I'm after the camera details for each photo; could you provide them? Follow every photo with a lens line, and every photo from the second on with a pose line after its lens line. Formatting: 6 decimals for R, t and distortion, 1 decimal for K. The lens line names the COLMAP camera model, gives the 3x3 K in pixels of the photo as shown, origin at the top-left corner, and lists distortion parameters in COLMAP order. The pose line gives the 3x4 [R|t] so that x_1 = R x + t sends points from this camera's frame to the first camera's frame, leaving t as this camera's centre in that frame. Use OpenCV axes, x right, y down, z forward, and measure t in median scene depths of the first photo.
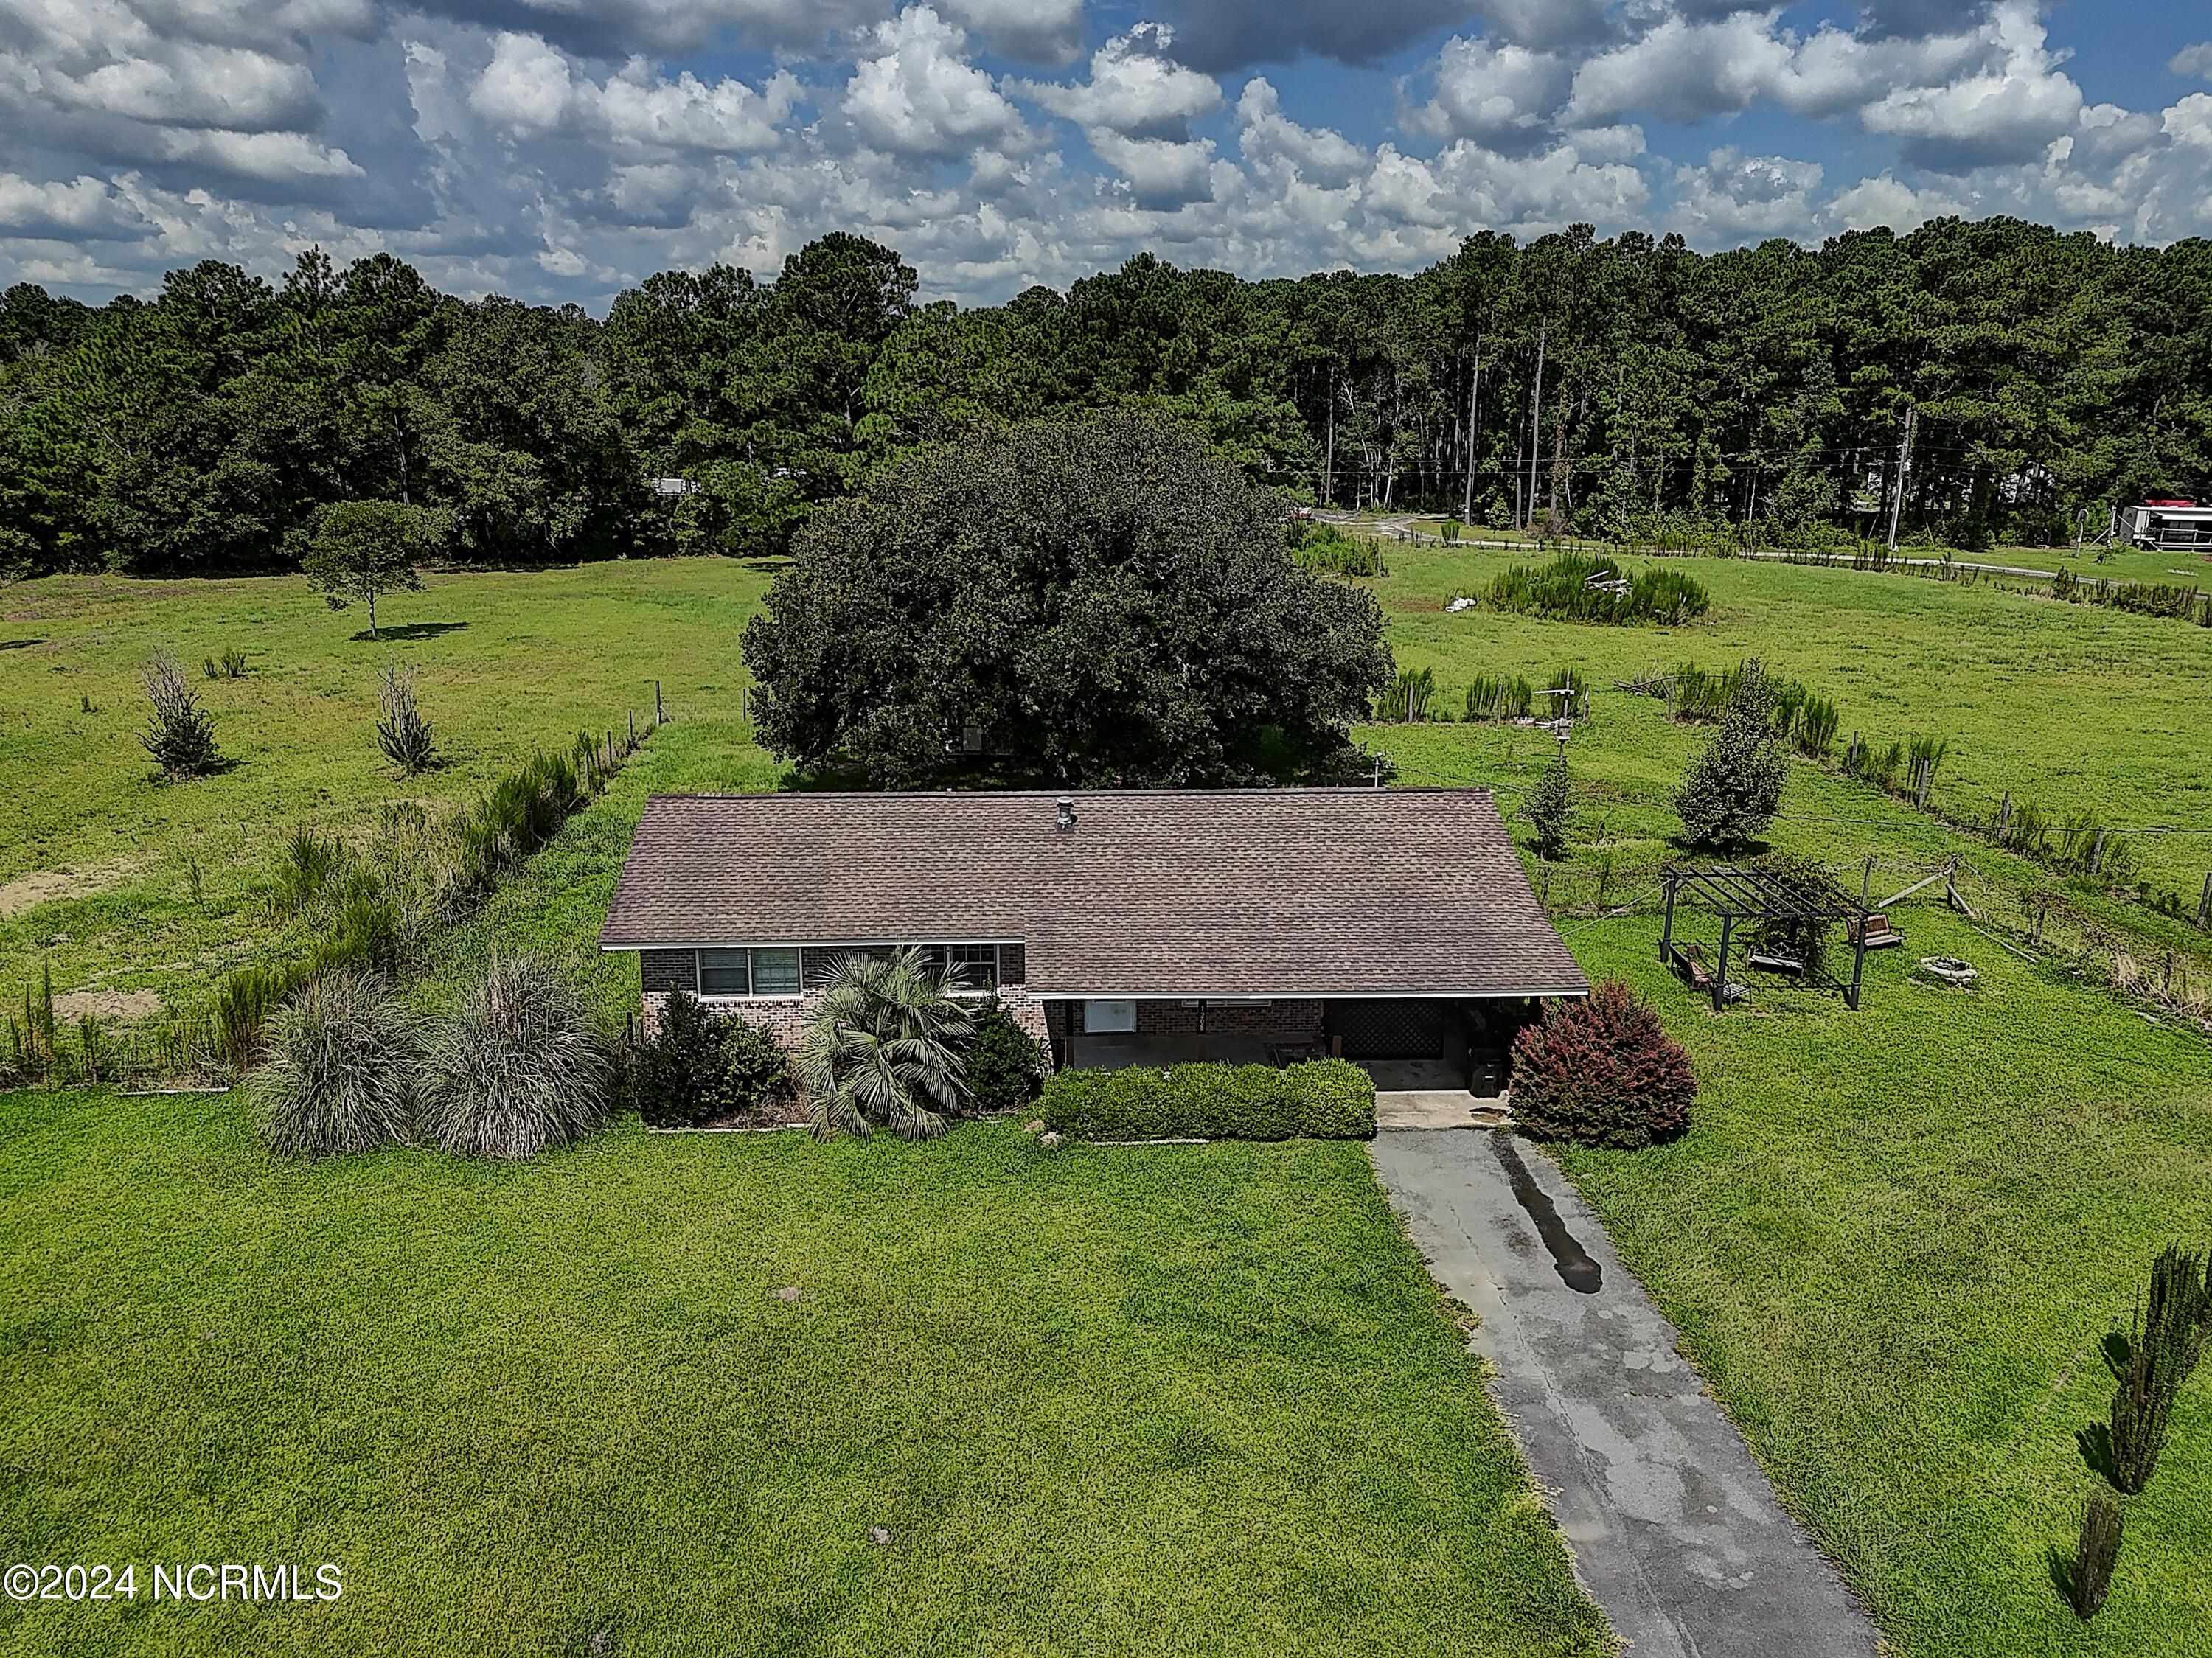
lens RADIAL K [[1618.3, 0, 1101.6], [0, 1618.3, 829.8], [0, 0, 1]] dist [0.073313, -0.065670]
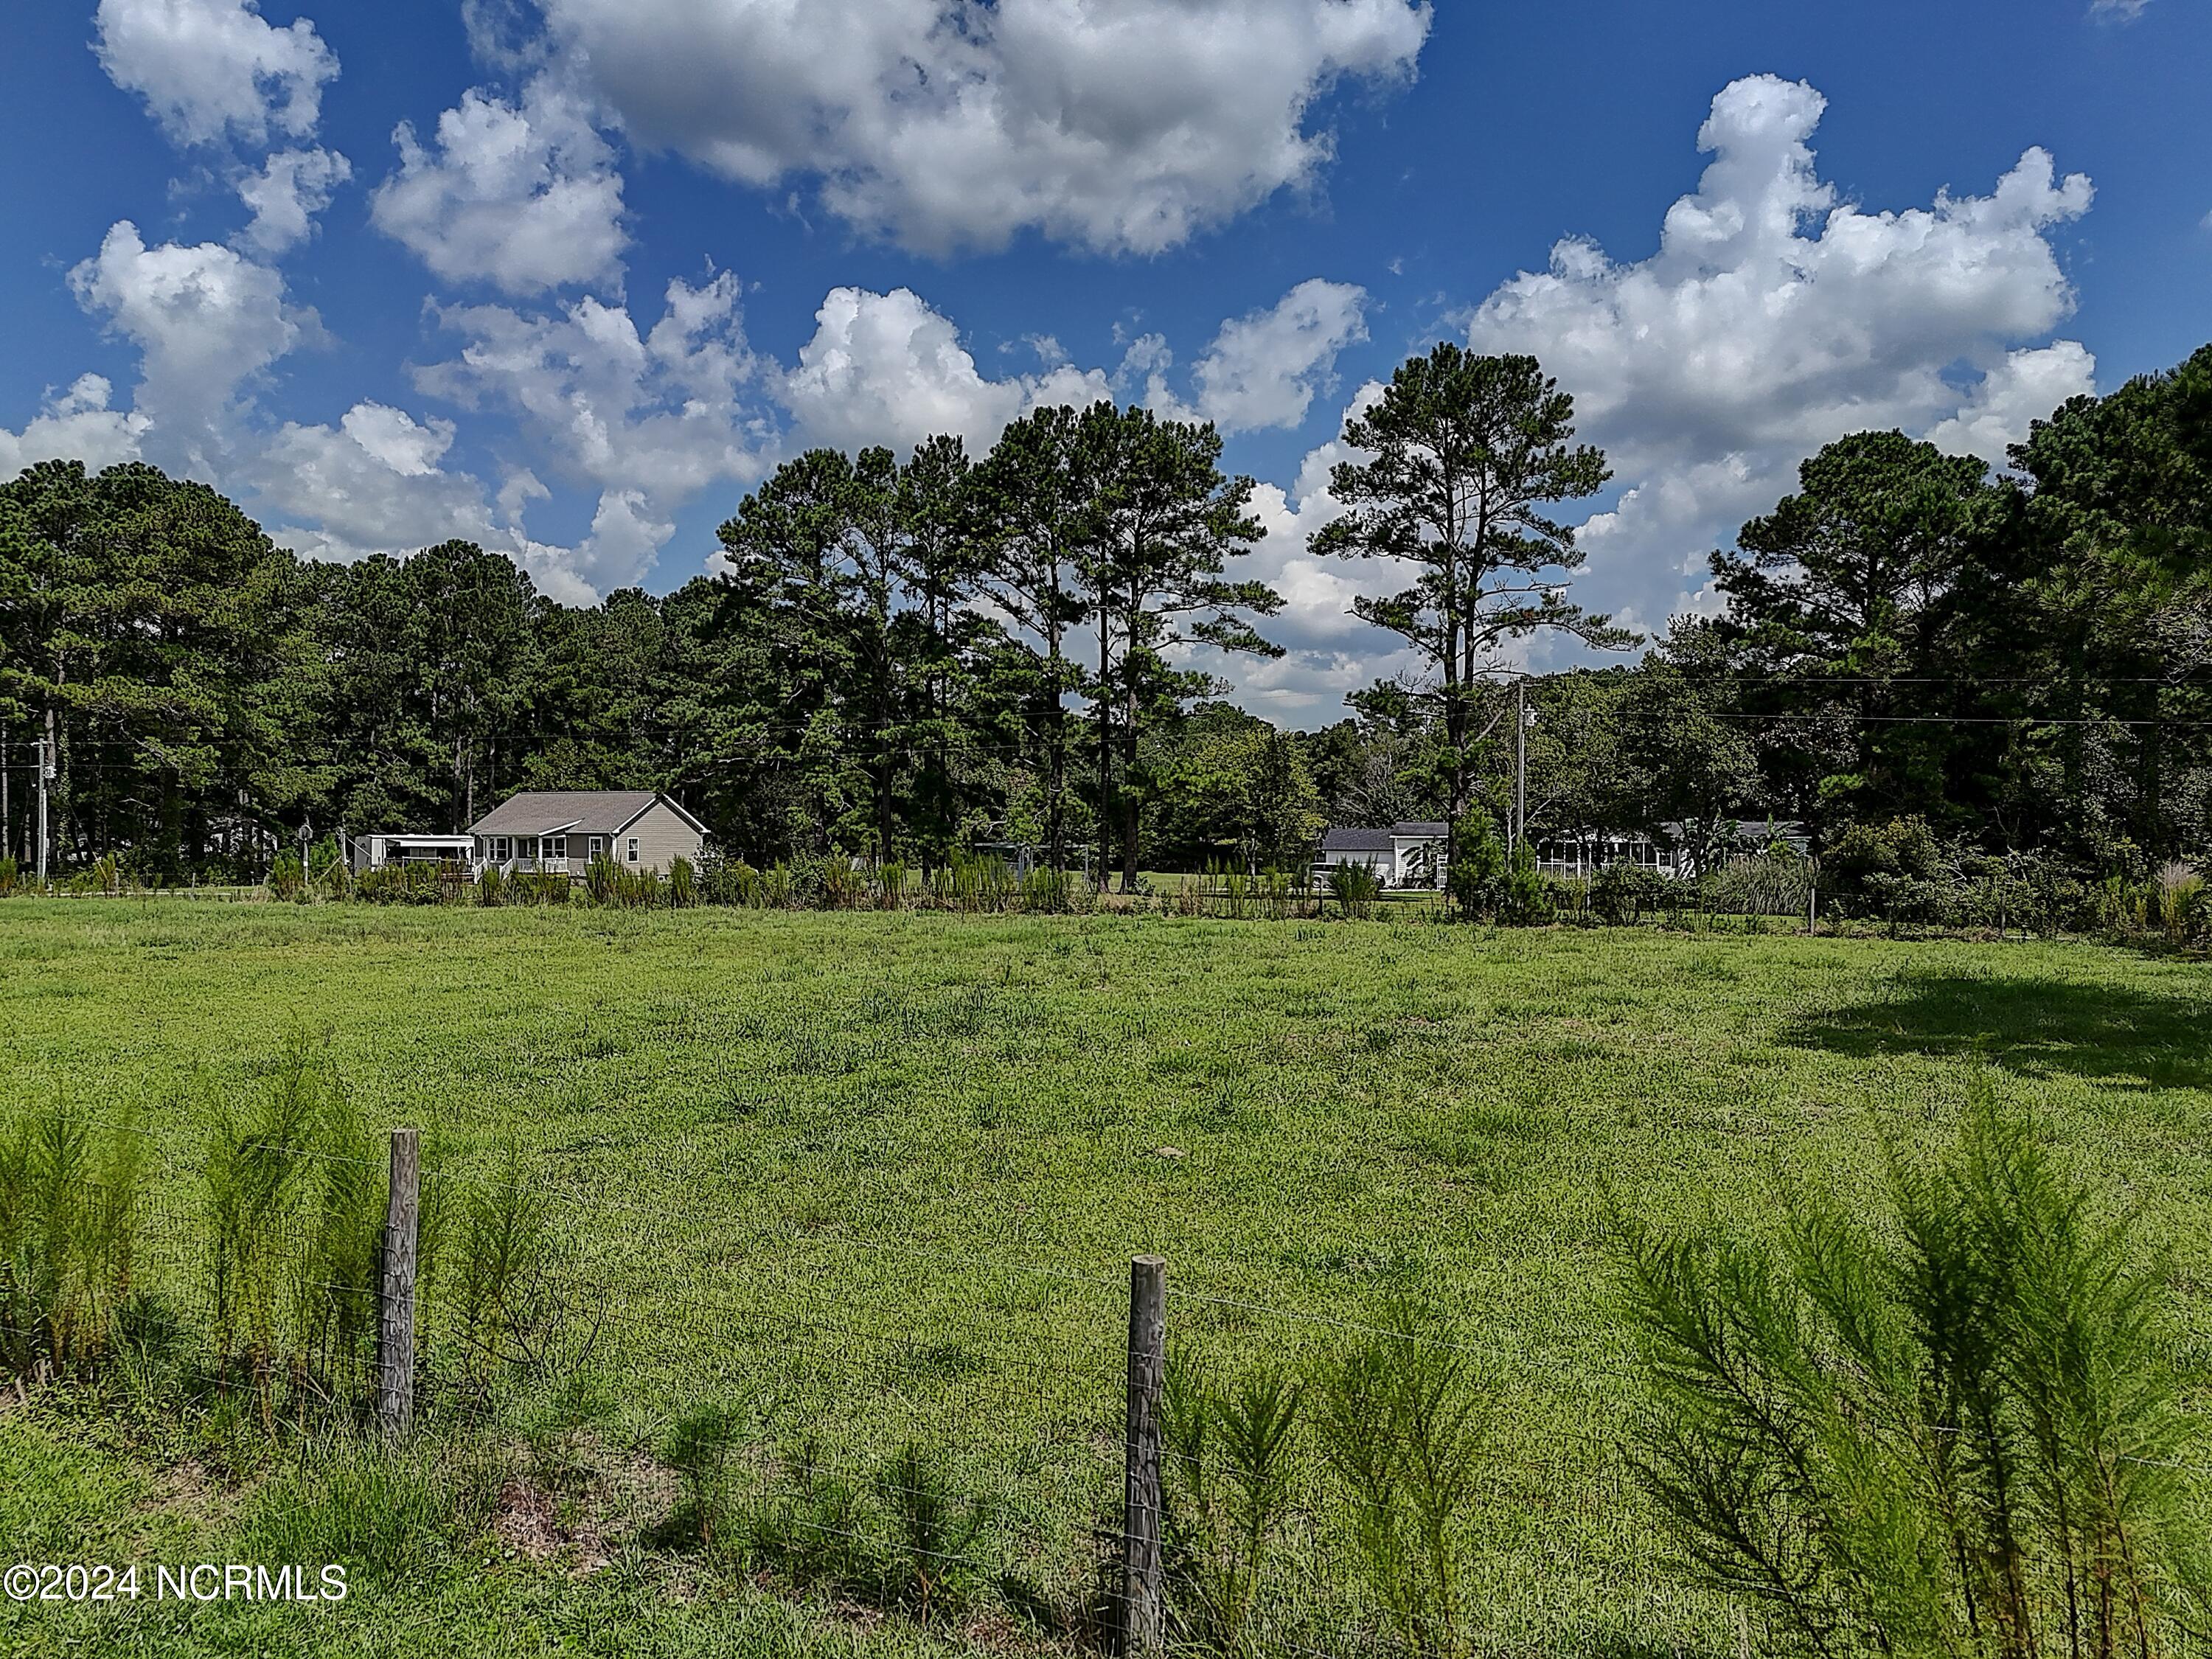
lens RADIAL K [[1618.5, 0, 1101.6], [0, 1618.5, 830.3], [0, 0, 1]] dist [0.073313, -0.065670]
pose [[0.564407, -0.005786, 0.825477, 0.166194], [0.221874, 0.964242, -0.144944, 0.002873], [-0.795121, 0.264959, 0.545509, 0.275358]]
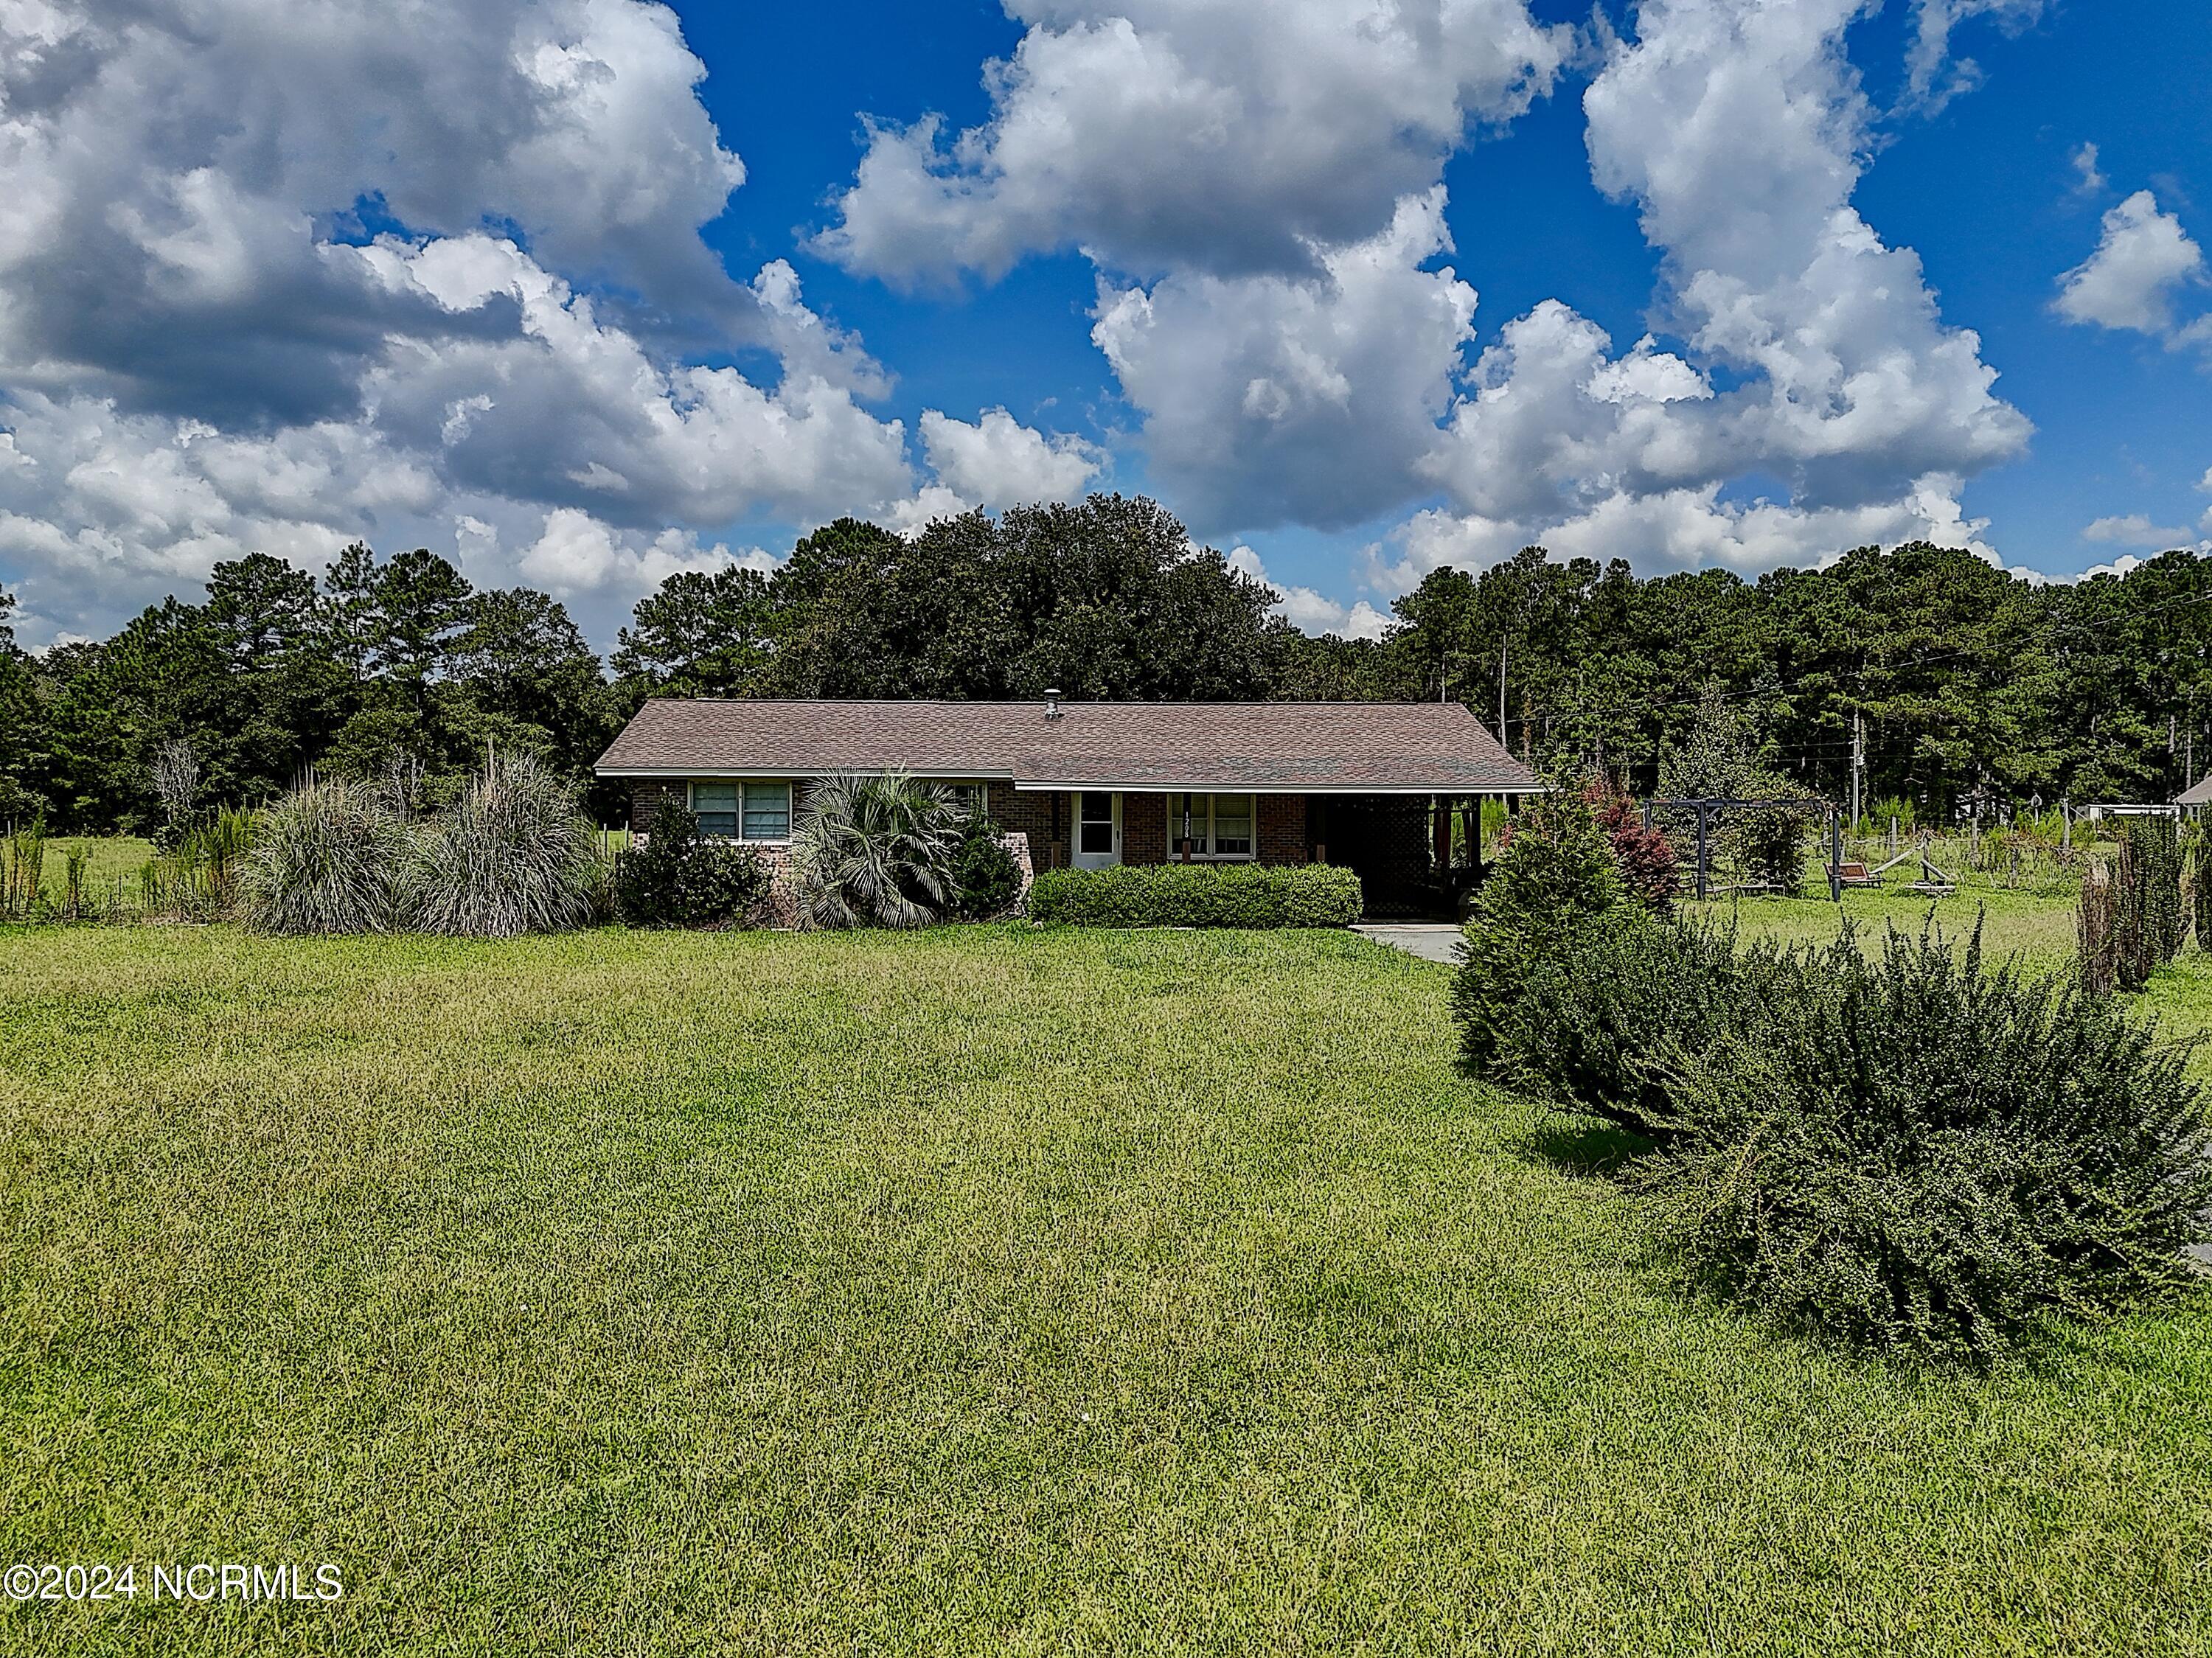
lens RADIAL K [[1625.4, 0, 1106.0], [0, 1625.4, 829.0], [0, 0, 1]] dist [0.056827, -0.039041]
pose [[0.999957, -0.004270, 0.008276, 0.000692], [0.006251, 0.966480, -0.256667, 0.087160], [-0.006903, 0.256708, 0.966464, 0.004675]]
